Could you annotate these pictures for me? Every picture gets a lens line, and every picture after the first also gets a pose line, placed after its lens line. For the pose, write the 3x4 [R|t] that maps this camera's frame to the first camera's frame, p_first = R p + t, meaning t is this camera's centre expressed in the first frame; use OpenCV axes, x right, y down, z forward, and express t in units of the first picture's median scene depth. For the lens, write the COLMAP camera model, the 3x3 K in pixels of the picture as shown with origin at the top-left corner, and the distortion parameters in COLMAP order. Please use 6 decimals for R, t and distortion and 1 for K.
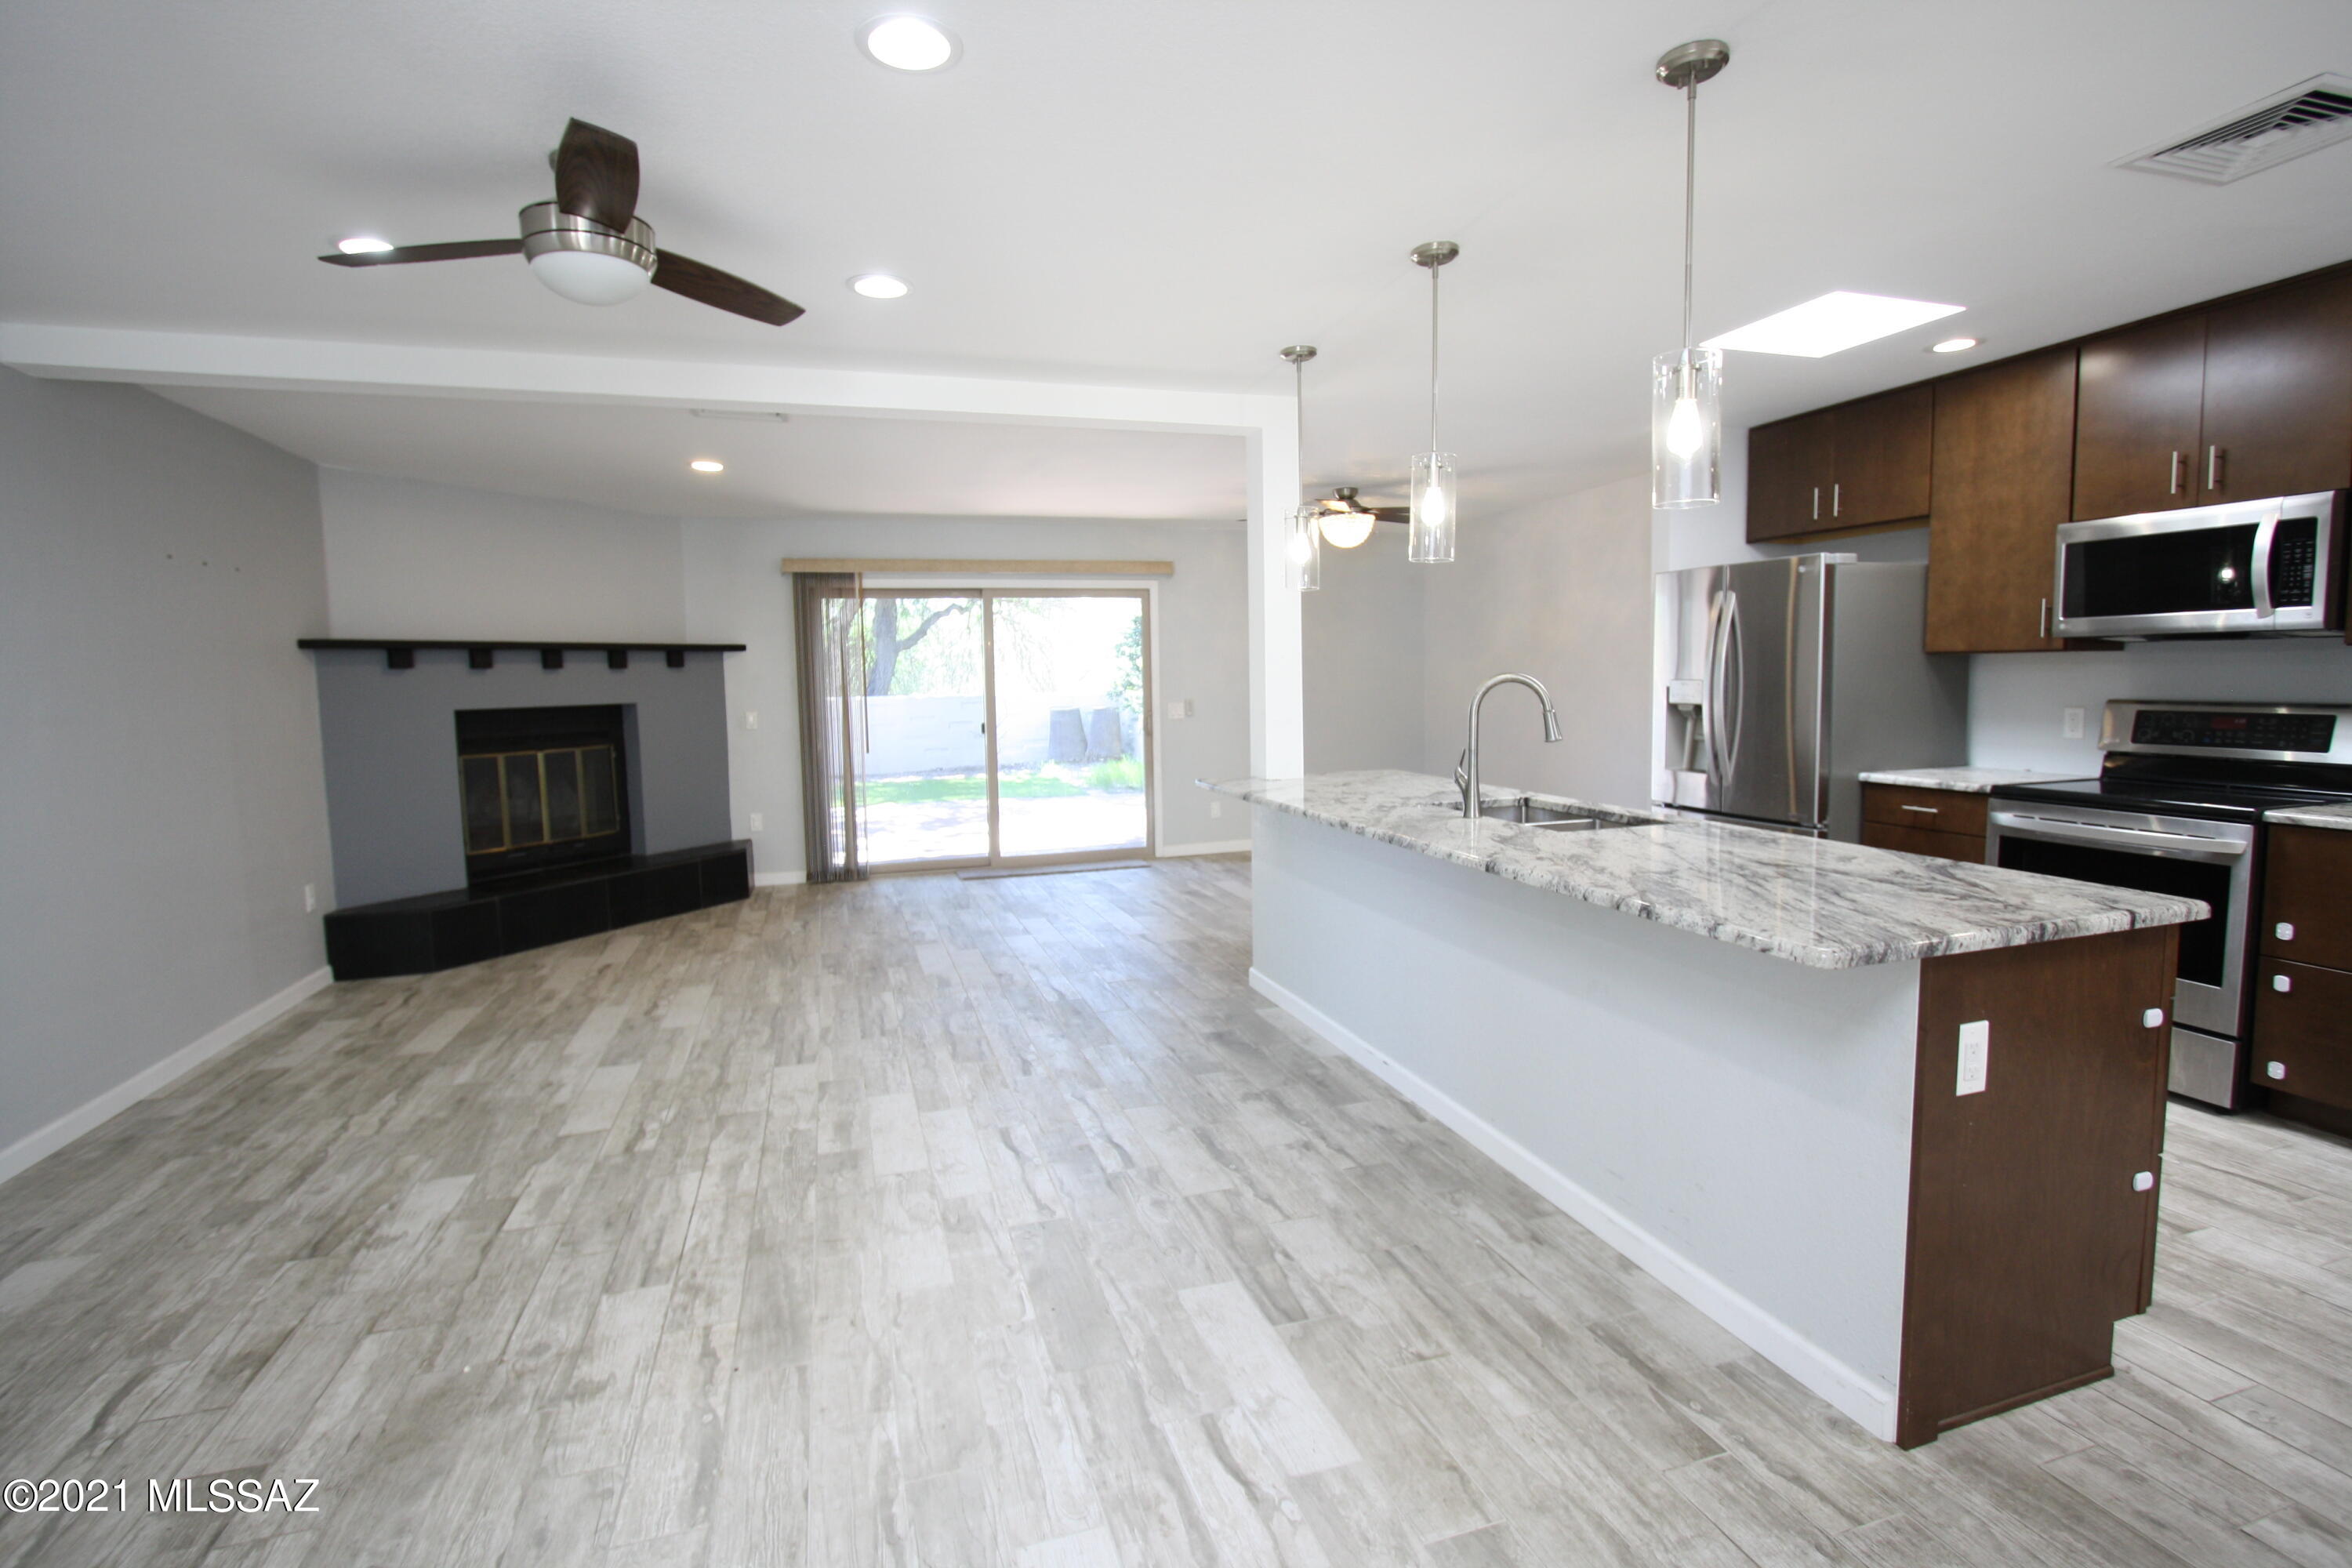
lens RADIAL K [[1095.6, 0, 1175.7], [0, 1095.6, 770.2], [0, 0, 1]] dist [-0.023913, 0.005012]
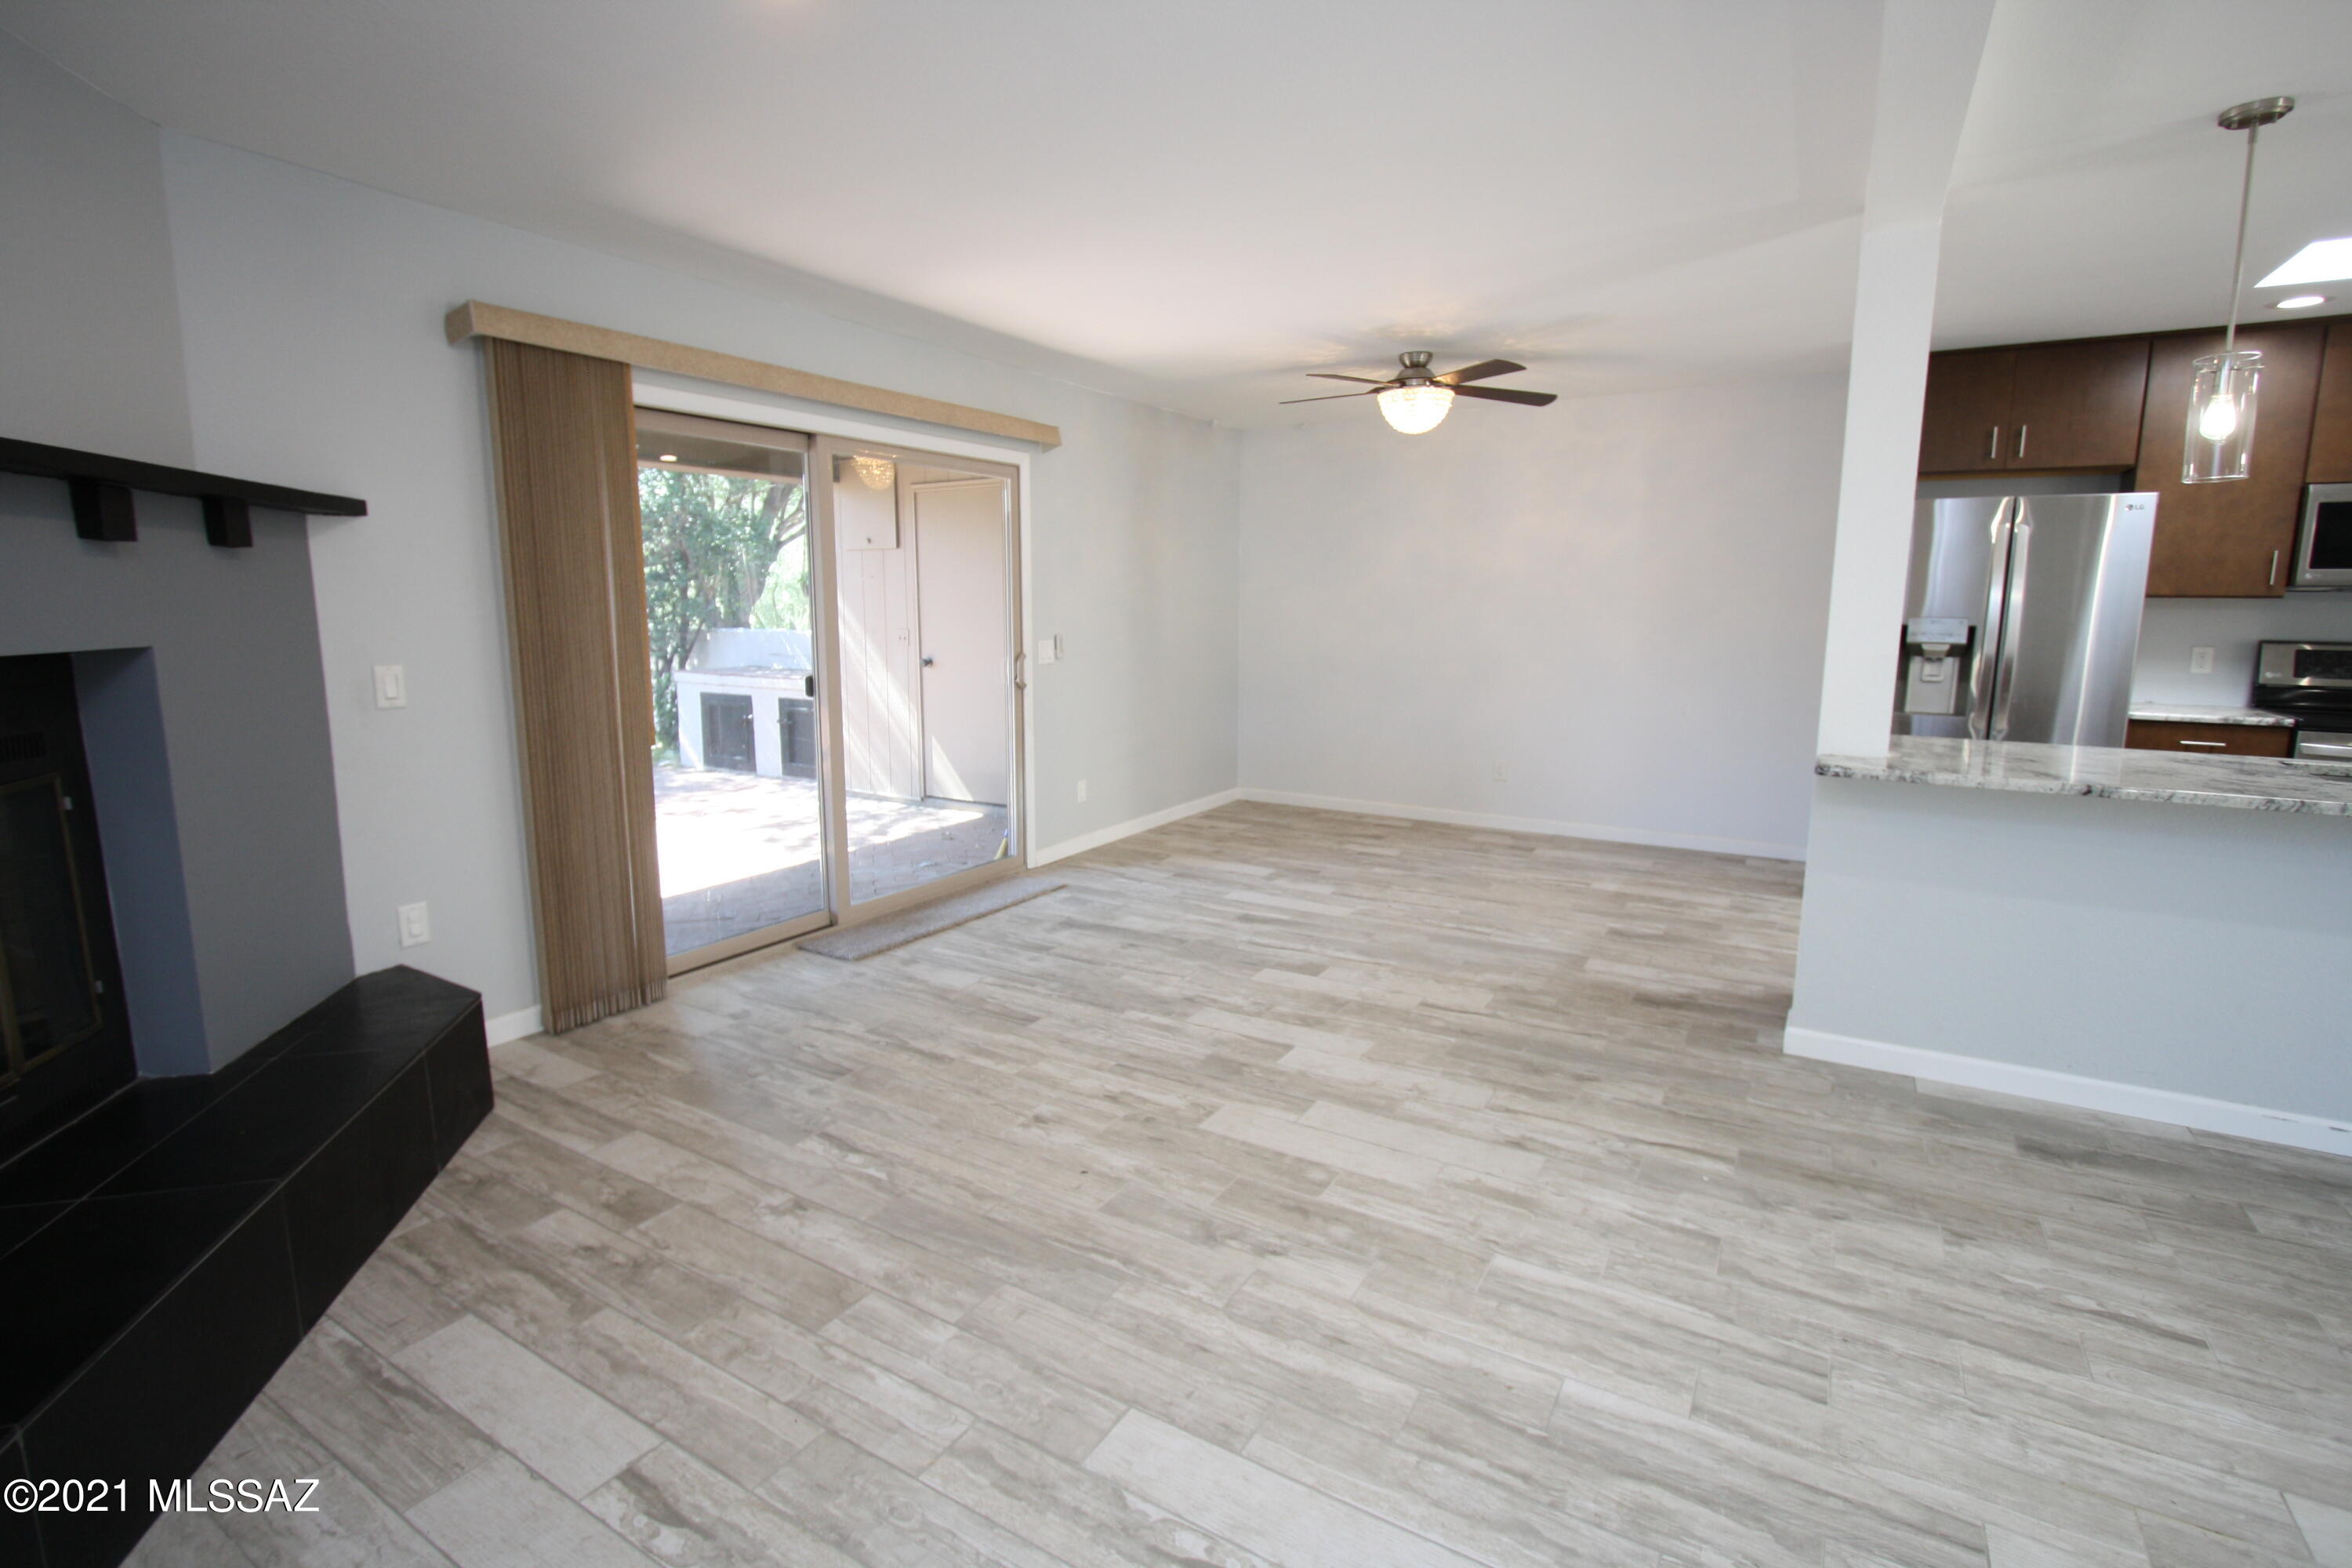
lens RADIAL K [[1090.6, 0, 1171.2], [0, 1090.6, 770.5], [0, 0, 1]] dist [-0.017472, 0.000011]
pose [[0.754103, -0.080161, 0.651845, -0.892362], [0.039363, 0.996256, 0.076977, -0.068144], [-0.655575, -0.032390, 0.754435, 1.003021]]
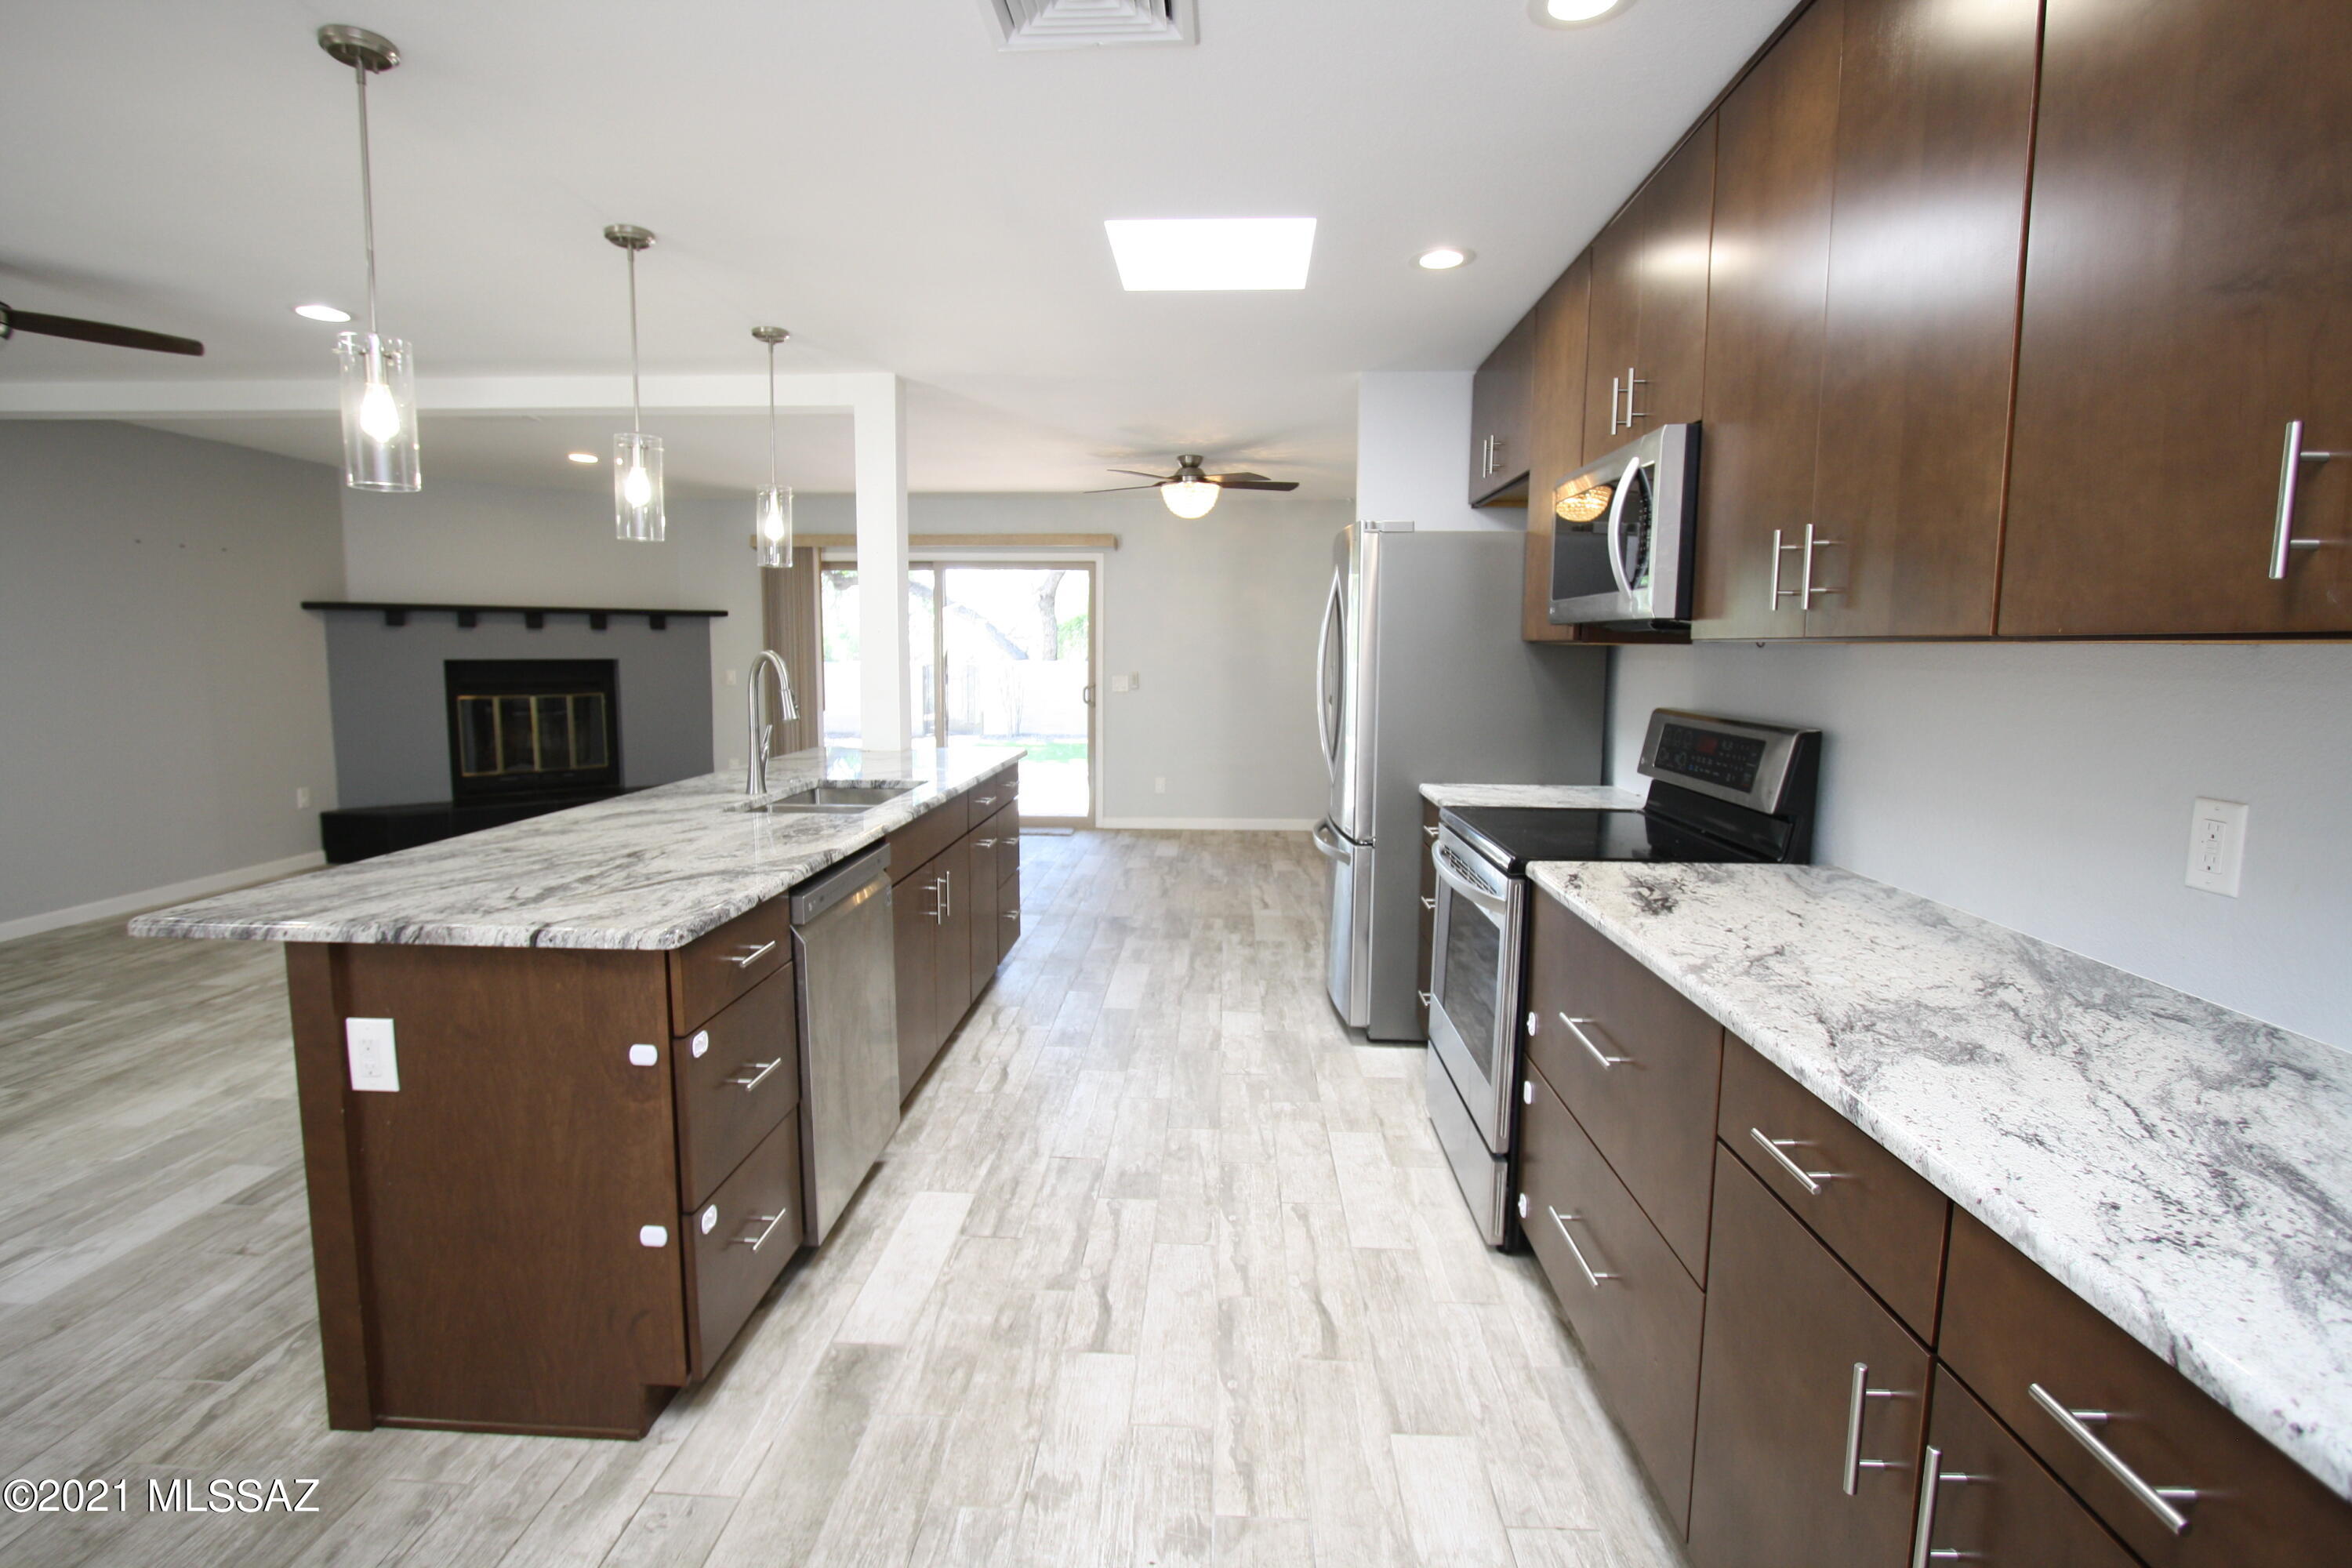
lens RADIAL K [[1095.6, 0, 1175.7], [0, 1095.6, 770.2], [0, 0, 1]] dist [-0.023913, 0.005012]
pose [[0.936688, 0.064931, -0.344094, 0.914280], [-0.055691, 0.997774, 0.036678, -0.034233], [0.345709, -0.015193, 0.938219, 0.180203]]
